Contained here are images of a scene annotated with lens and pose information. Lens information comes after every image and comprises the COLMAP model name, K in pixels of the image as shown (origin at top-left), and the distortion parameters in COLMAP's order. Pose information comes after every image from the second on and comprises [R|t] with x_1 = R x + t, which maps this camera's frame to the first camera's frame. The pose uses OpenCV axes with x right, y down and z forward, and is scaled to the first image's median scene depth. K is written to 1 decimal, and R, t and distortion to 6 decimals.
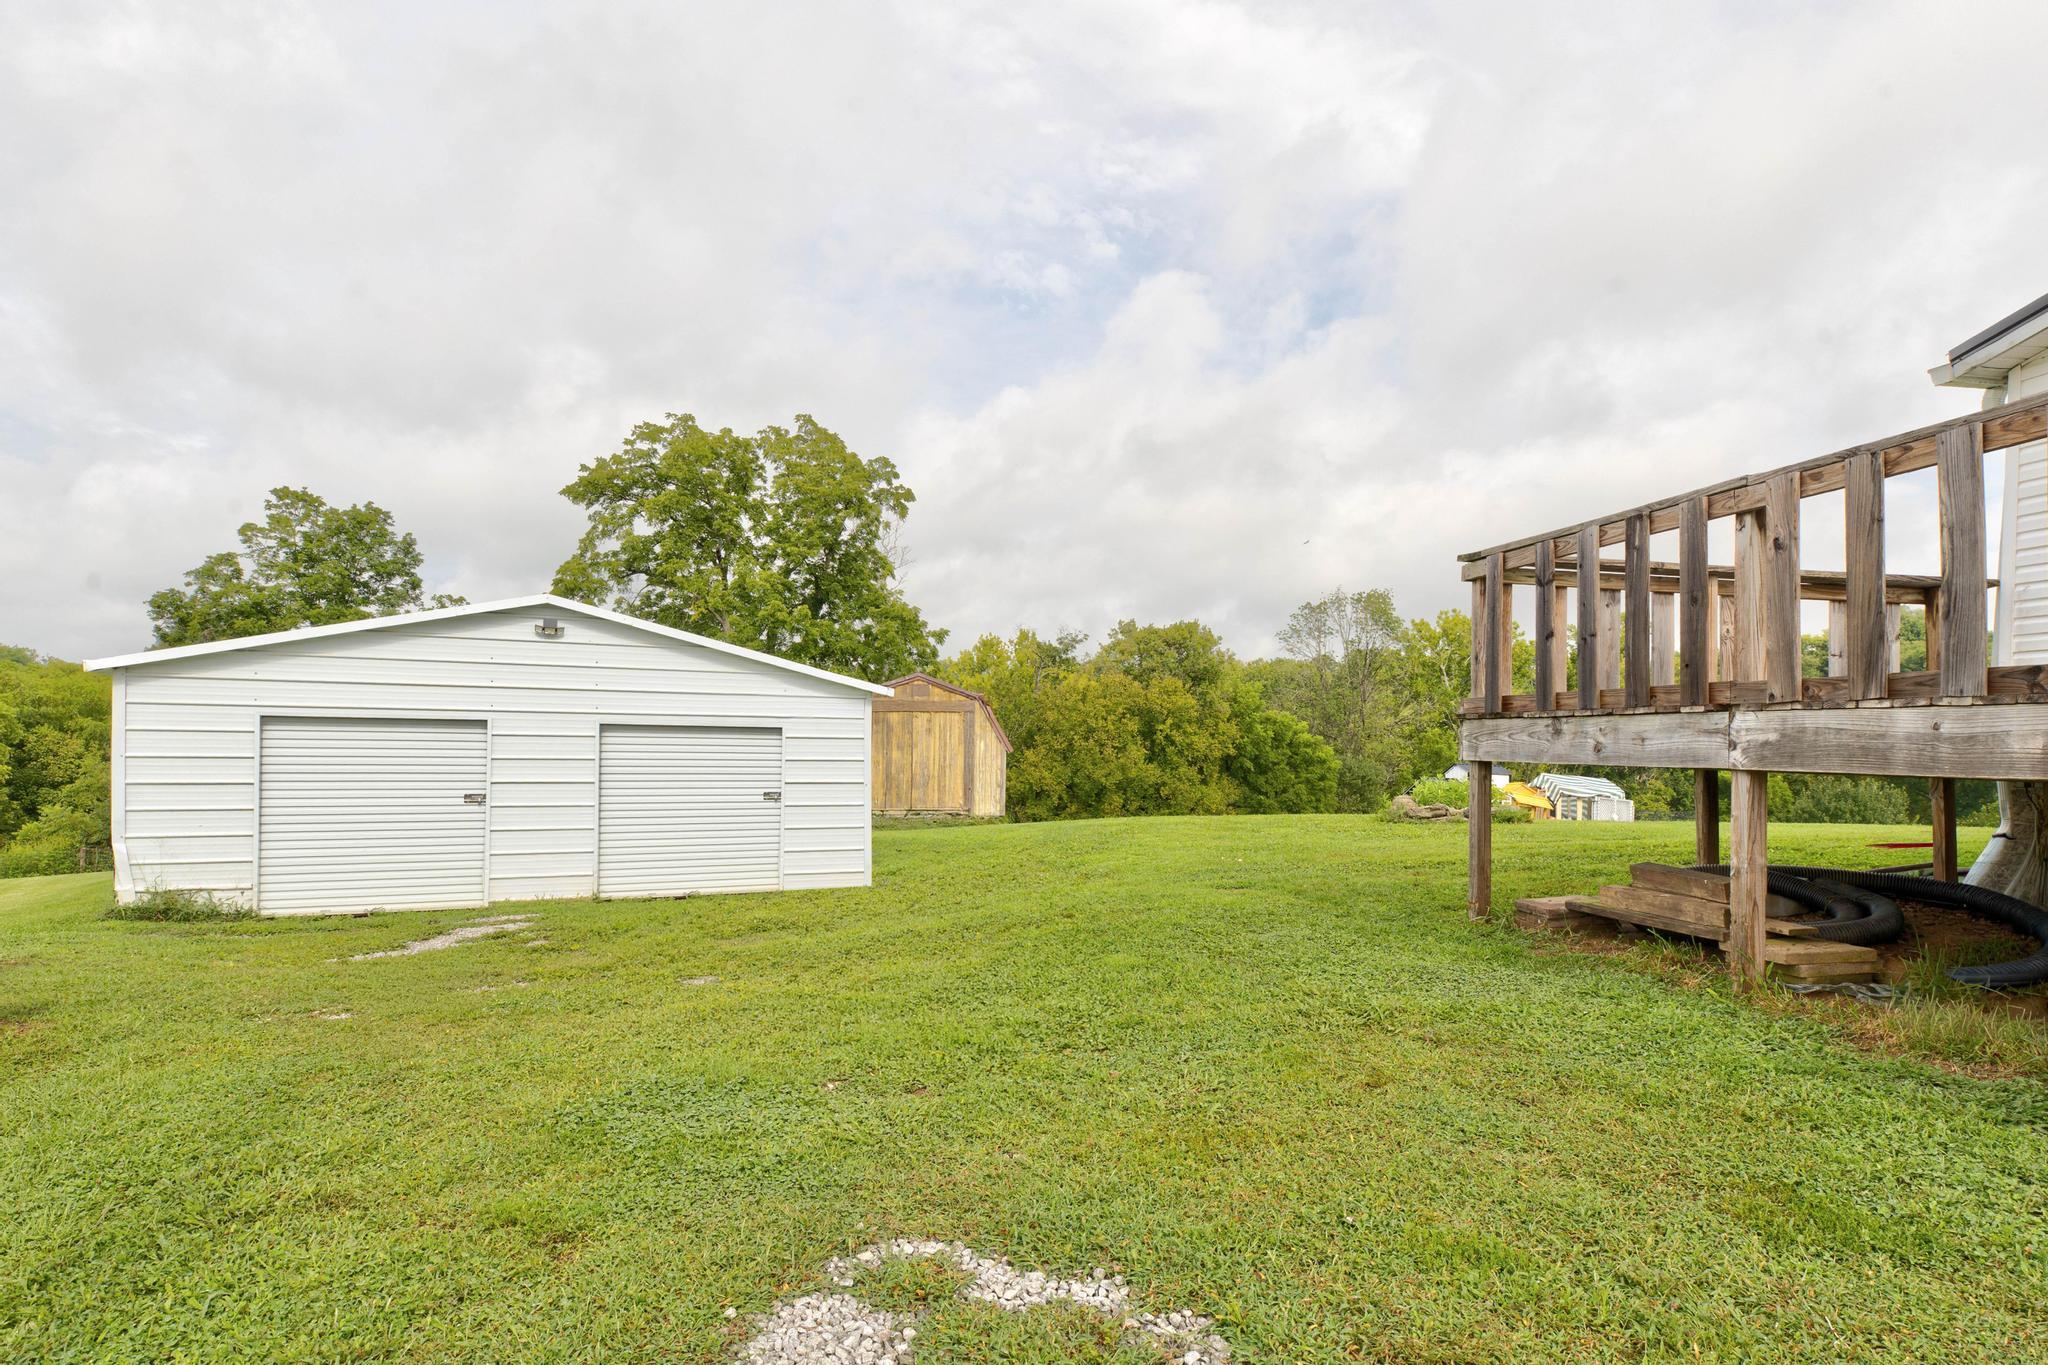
lens RADIAL K [[1151.6, 0, 1009.9], [0, 1151.6, 740.6], [0, 0, 1]] dist [-0.004727, 0.004081]
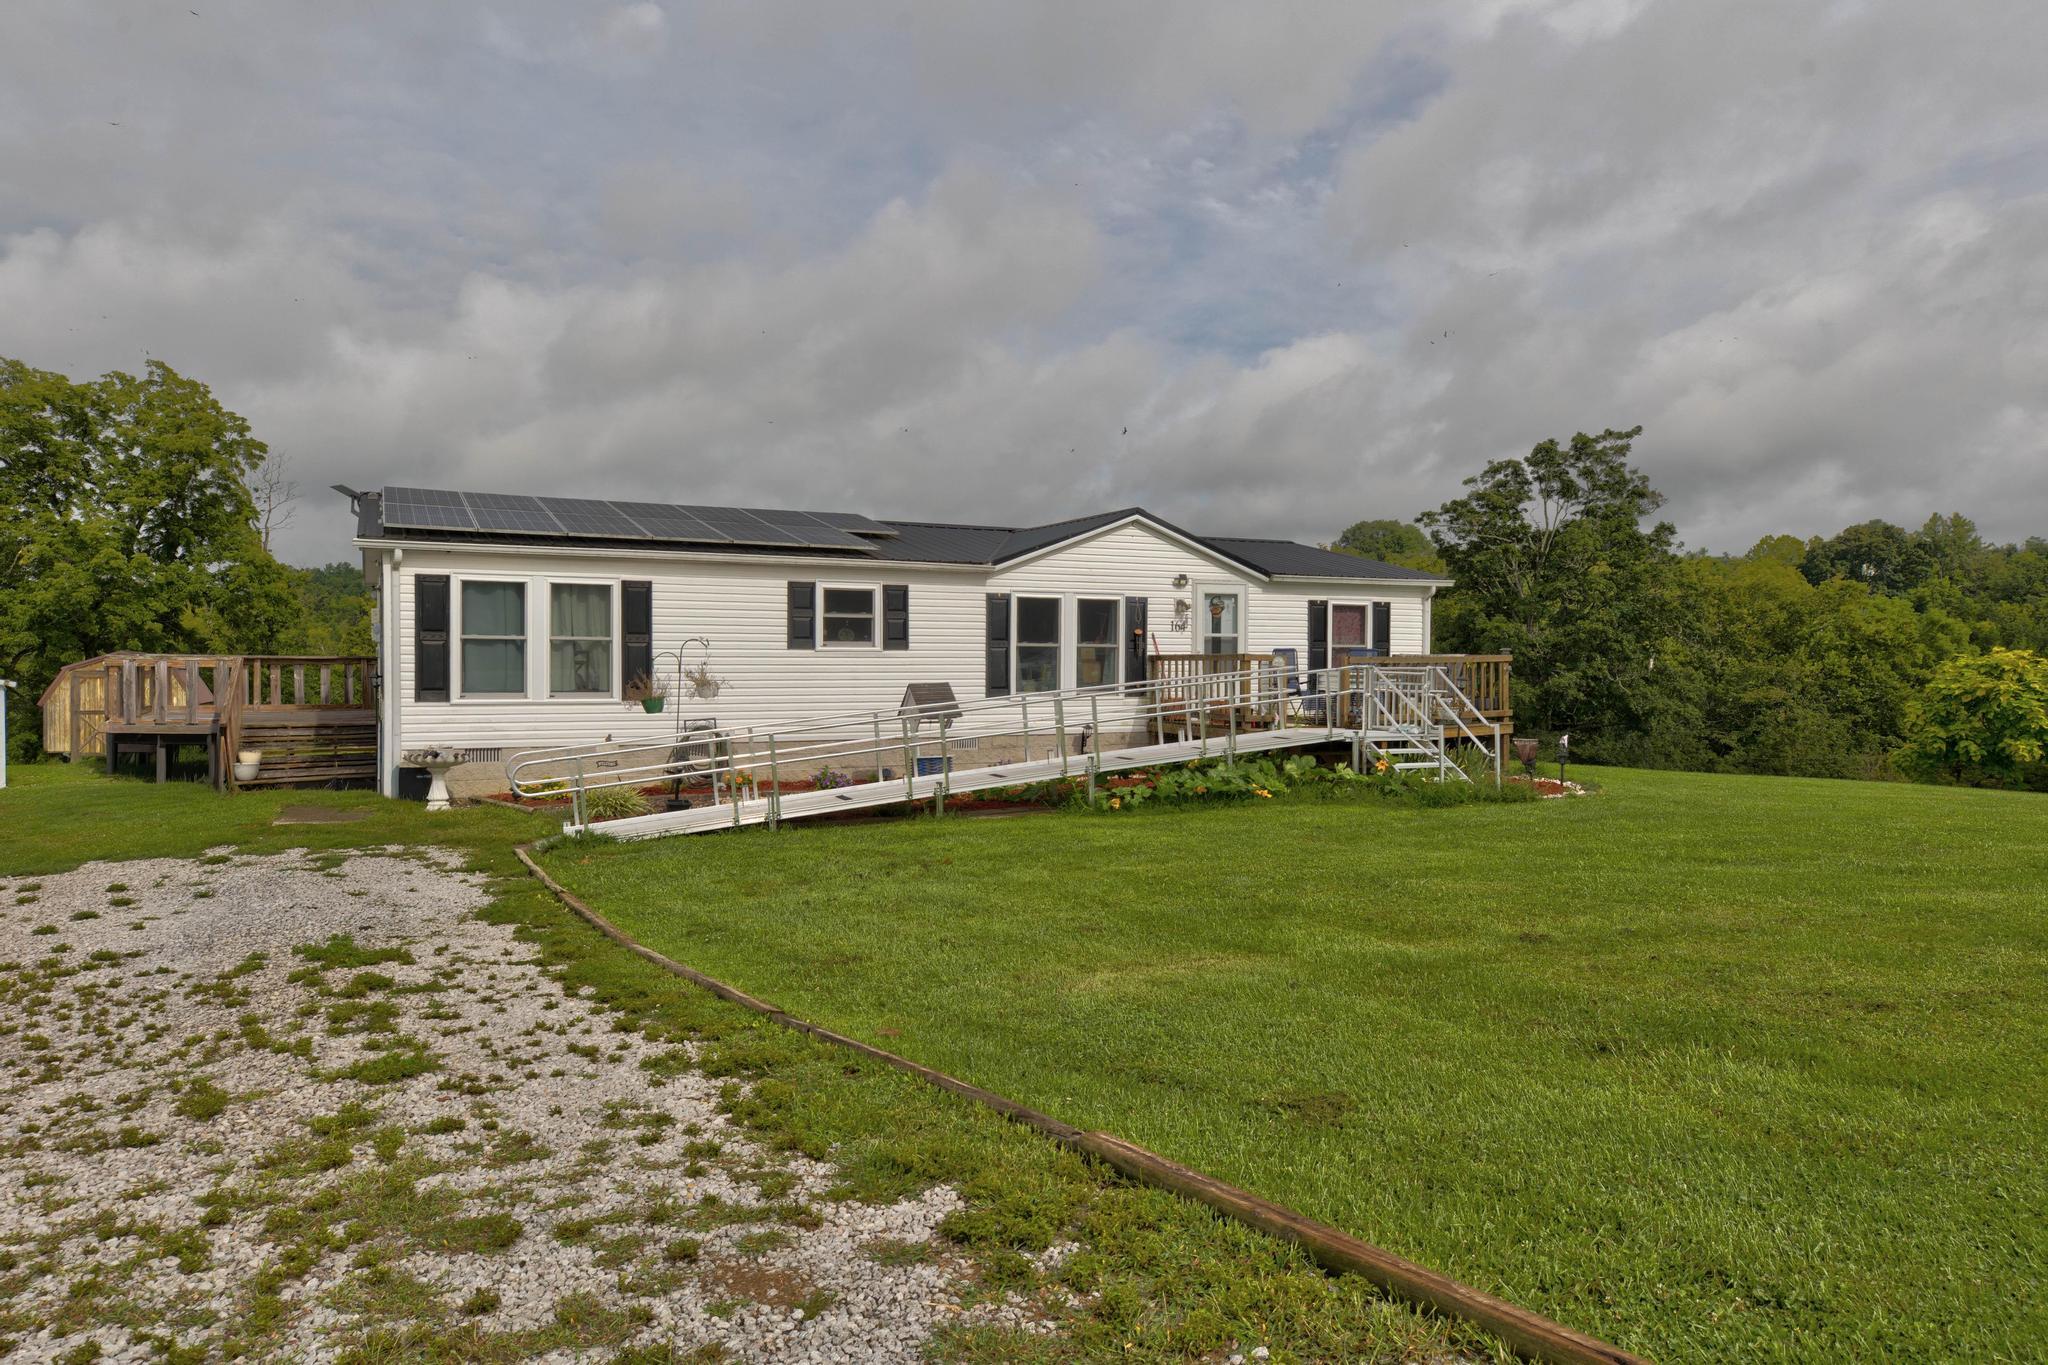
lens RADIAL K [[1334.4, 0, 1014.1], [0, 1334.4, 695.1], [0, 0, 1]] dist [0.007015, 0.001978]
pose [[0.949537, -0.022956, 0.312813, 0.141922], [0.012372, 0.999283, 0.035779, -0.015793], [-0.313410, -0.030104, 0.949141, -0.313549]]
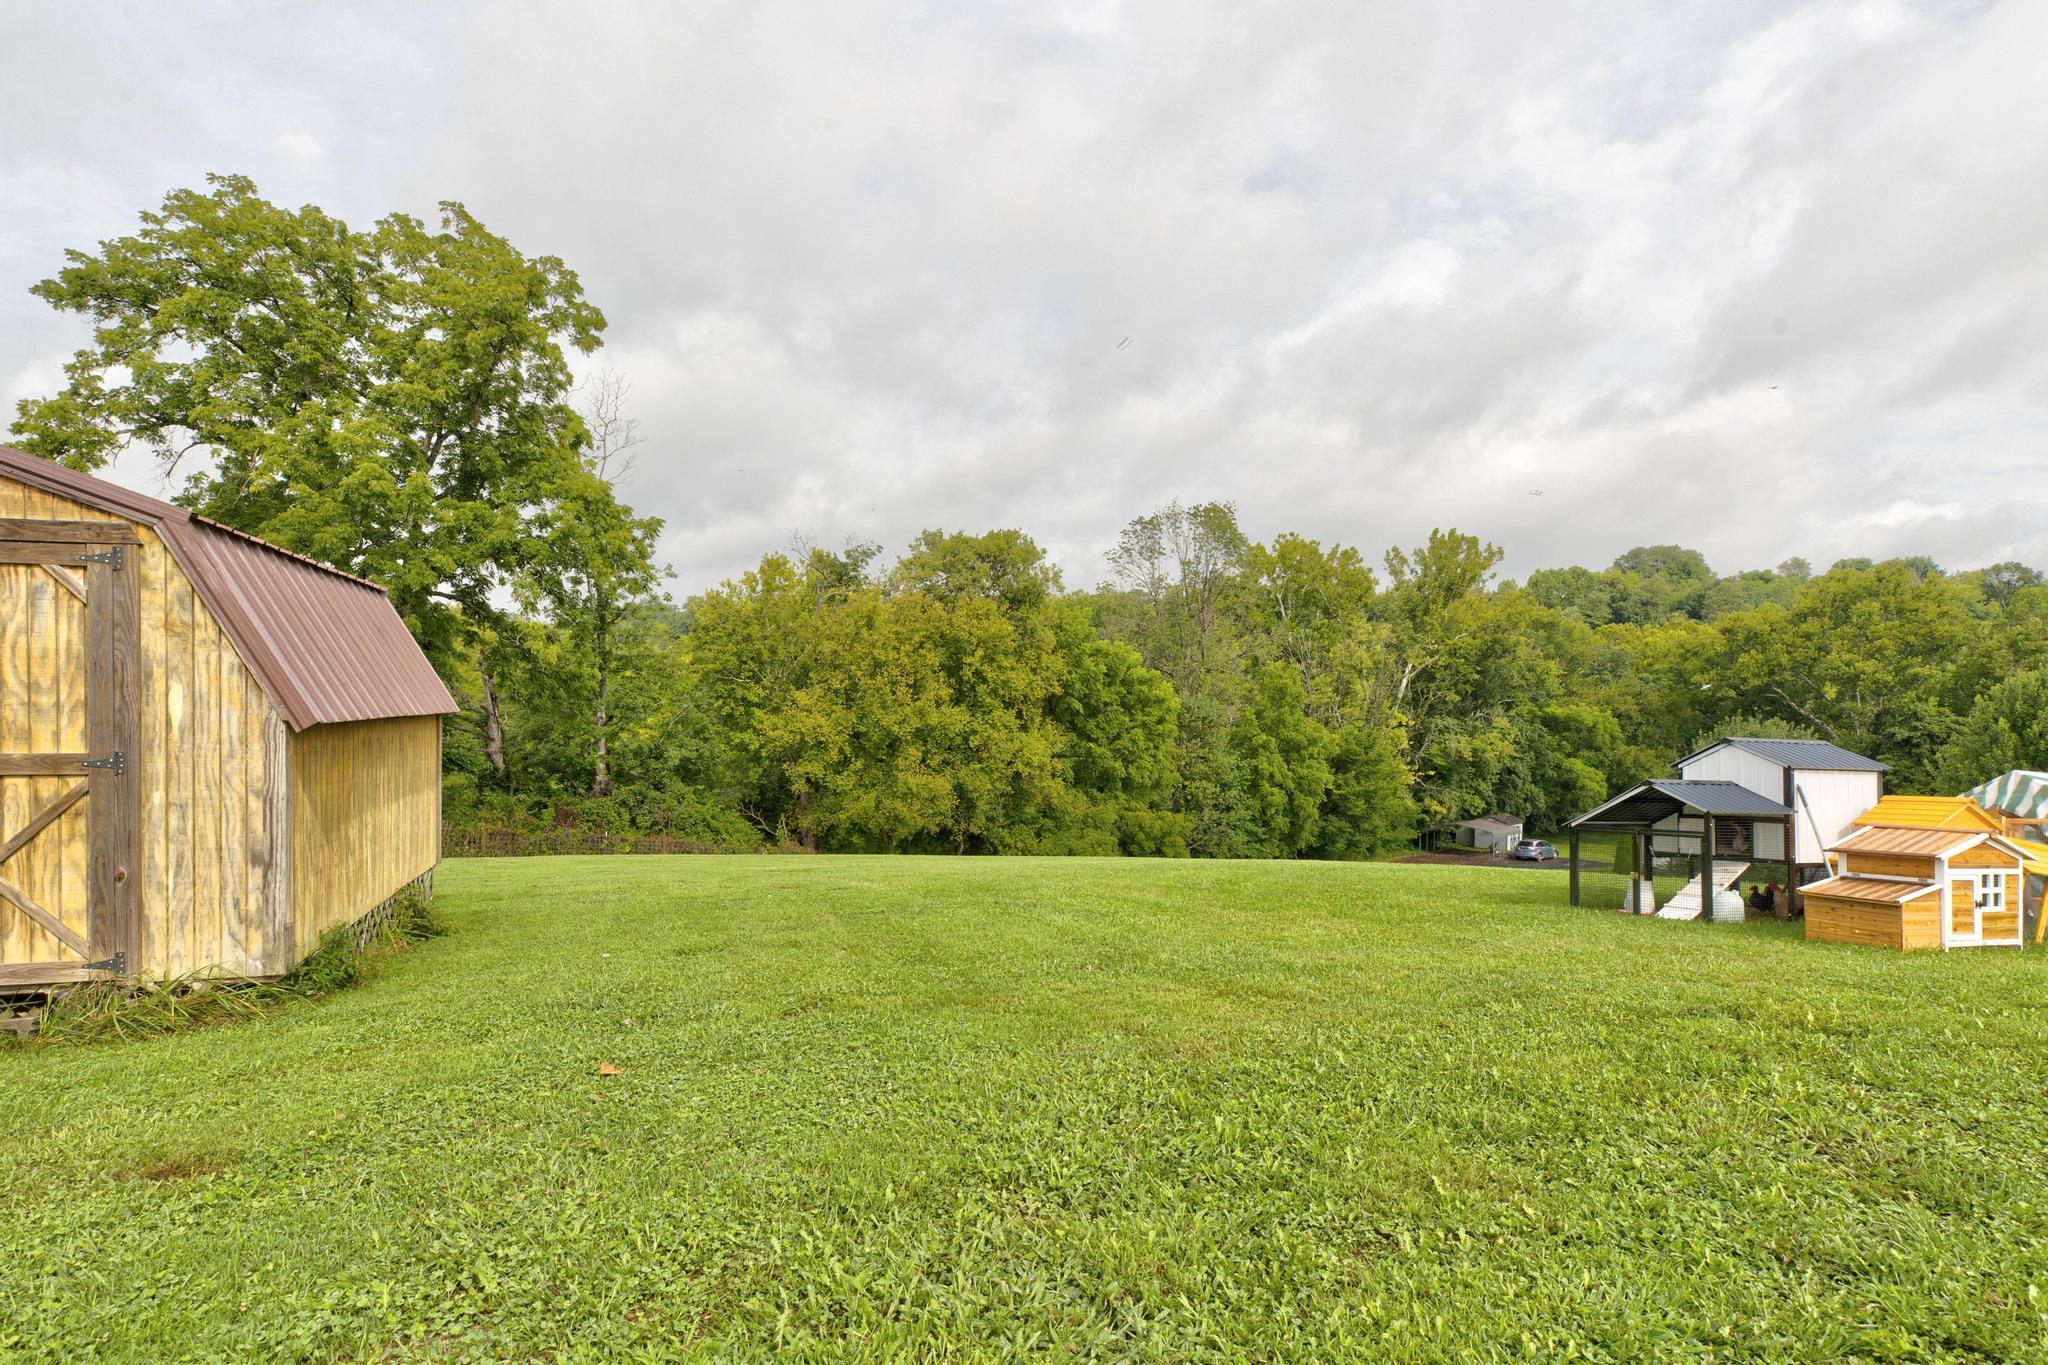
lens RADIAL K [[1151.6, 0, 1023.5], [0, 1151.6, 726.2], [0, 0, 1]] dist [-0.004727, 0.004081]
pose [[0.985668, -0.009684, 0.168416, 0.034274], [0.002481, 0.999075, 0.042930, -0.000167], [-0.168676, -0.041896, 0.984781, 0.216313]]
